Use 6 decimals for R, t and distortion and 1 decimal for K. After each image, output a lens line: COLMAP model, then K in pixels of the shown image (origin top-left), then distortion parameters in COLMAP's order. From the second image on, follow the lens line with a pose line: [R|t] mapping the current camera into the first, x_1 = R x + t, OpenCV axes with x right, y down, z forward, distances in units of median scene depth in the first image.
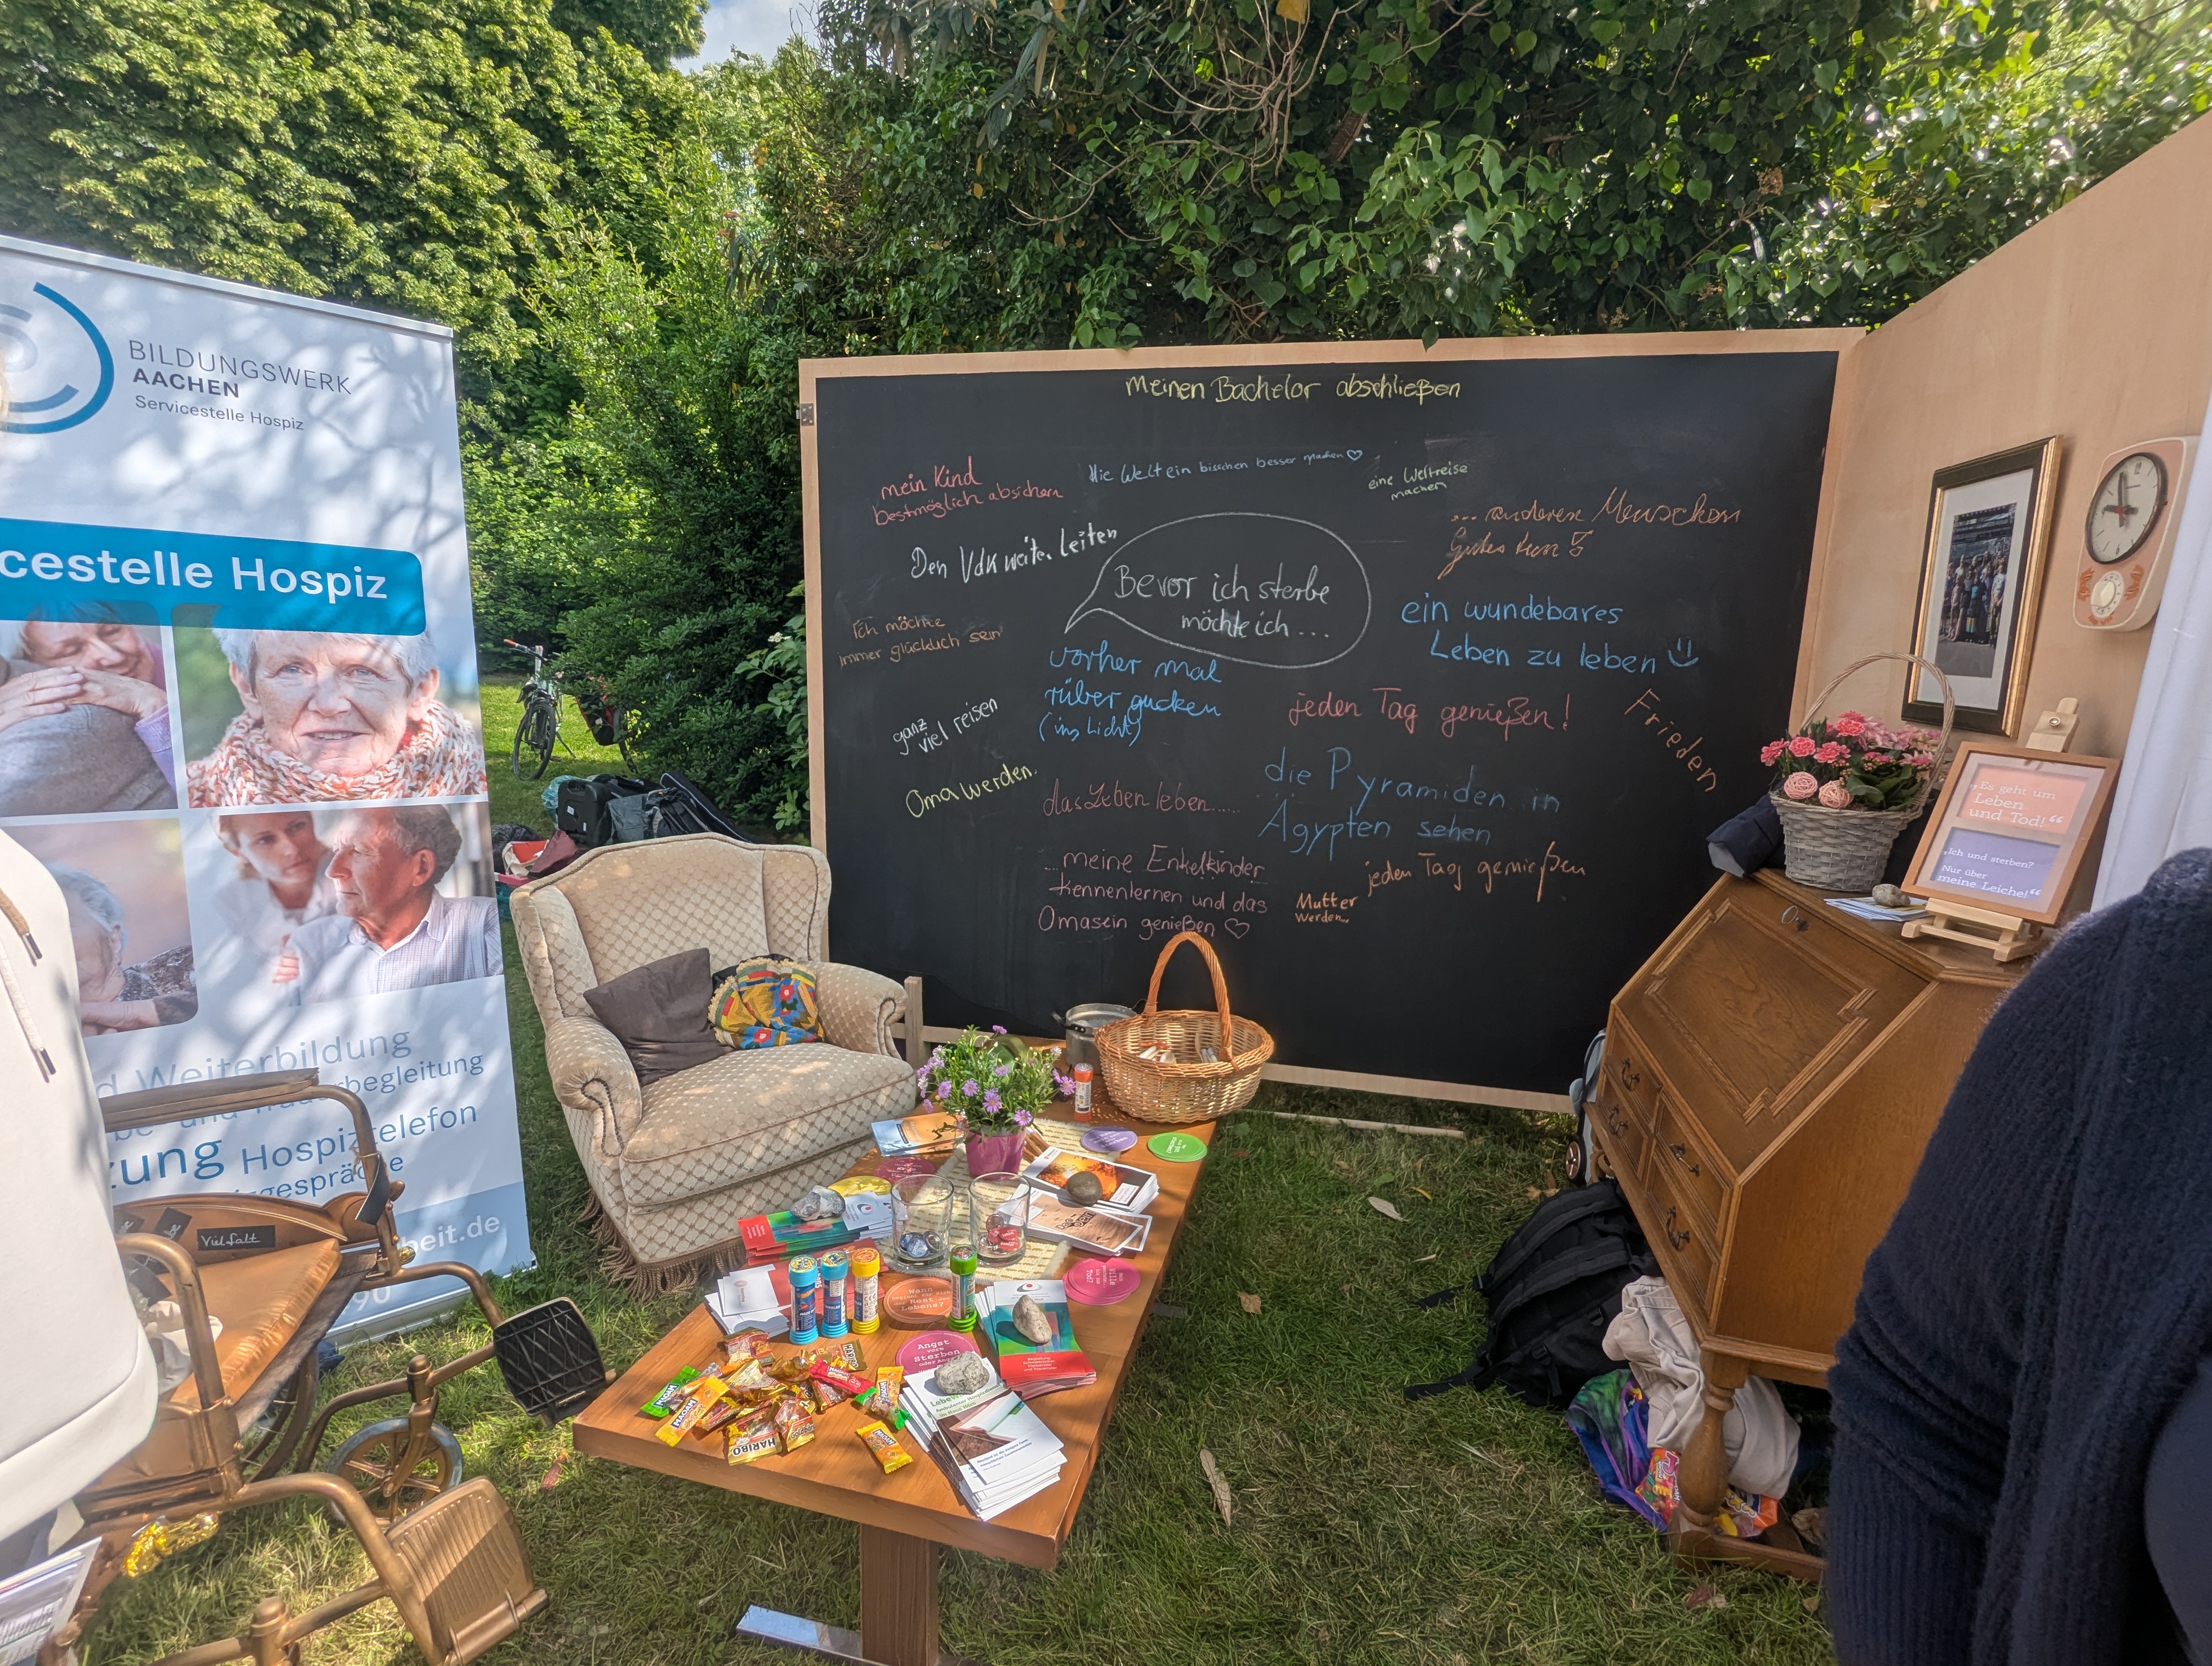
lens RADIAL K [[1111.0, 0, 1100.3], [0, 1111.0, 833.4], [0, 0, 1]] dist [0.026715, -0.000359]
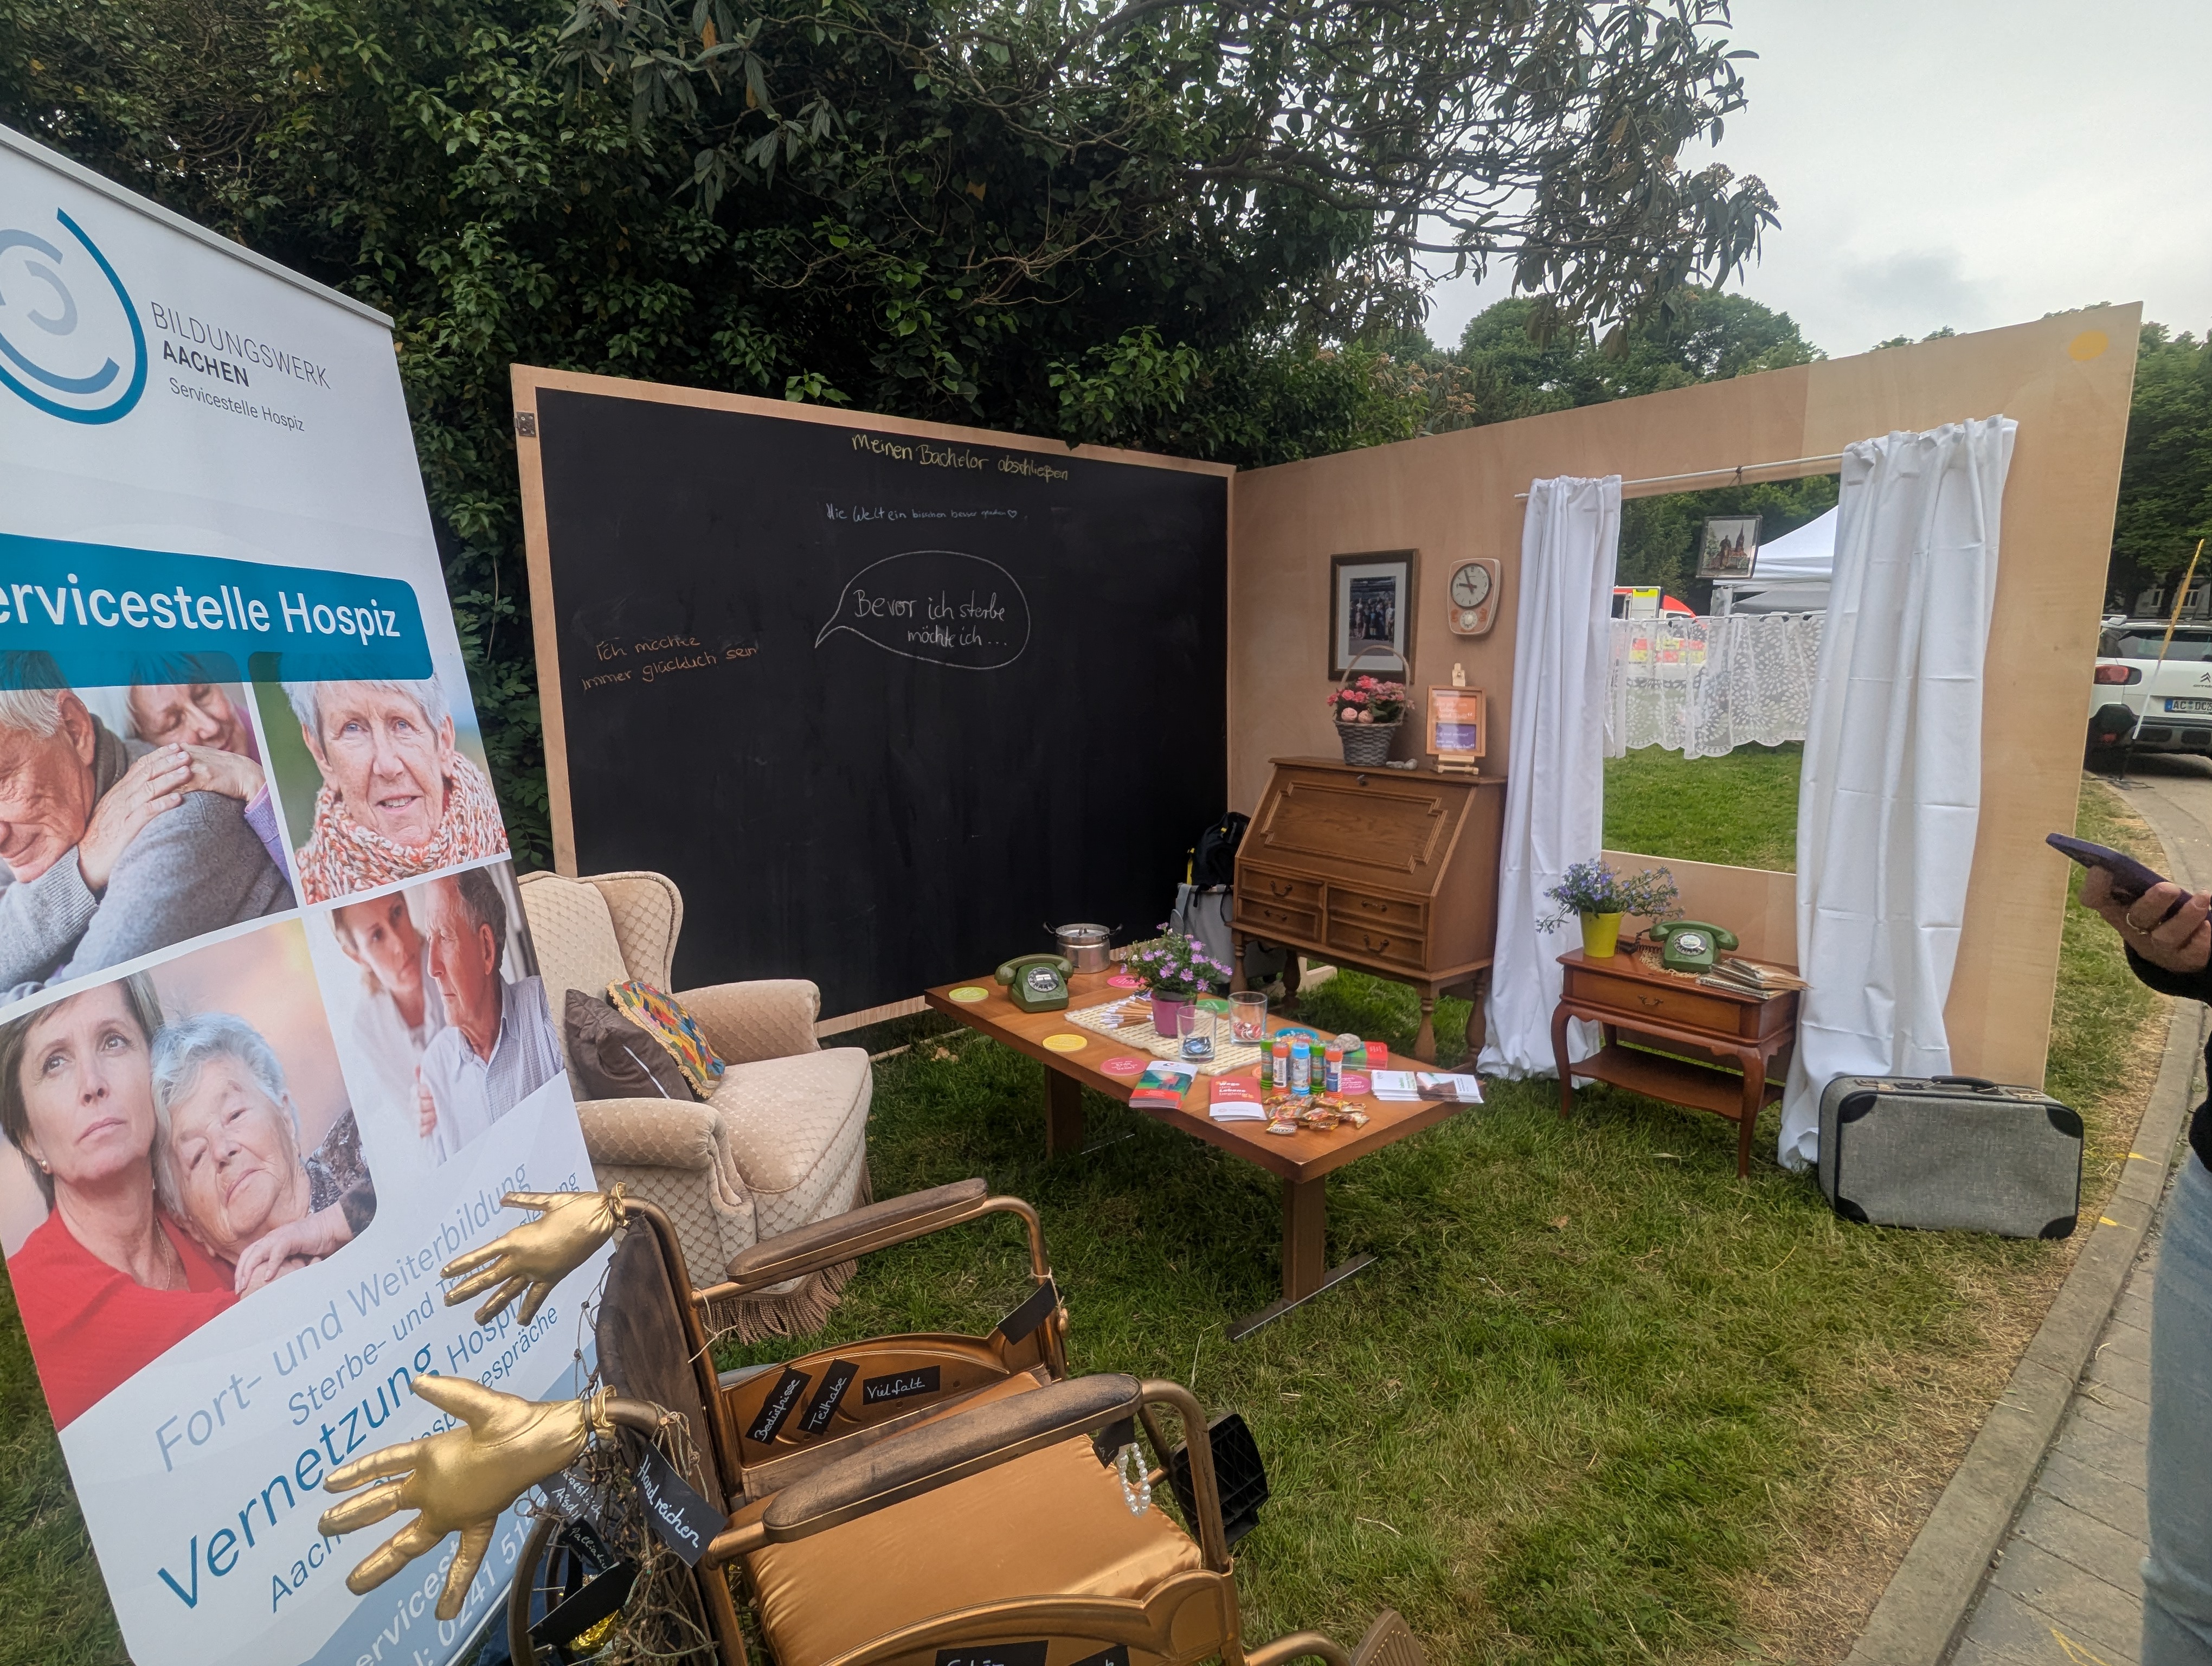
lens RADIAL K [[1111.0, 0, 1097.6], [0, 1111.0, 838.5], [0, 0, 1]] dist [0.026715, -0.000359]
pose [[0.633460, -0.163310, 0.756345, -1.022543], [0.155058, 0.984438, 0.082694, -0.049203], [-0.758080, 0.064894, 0.648925, 0.058551]]
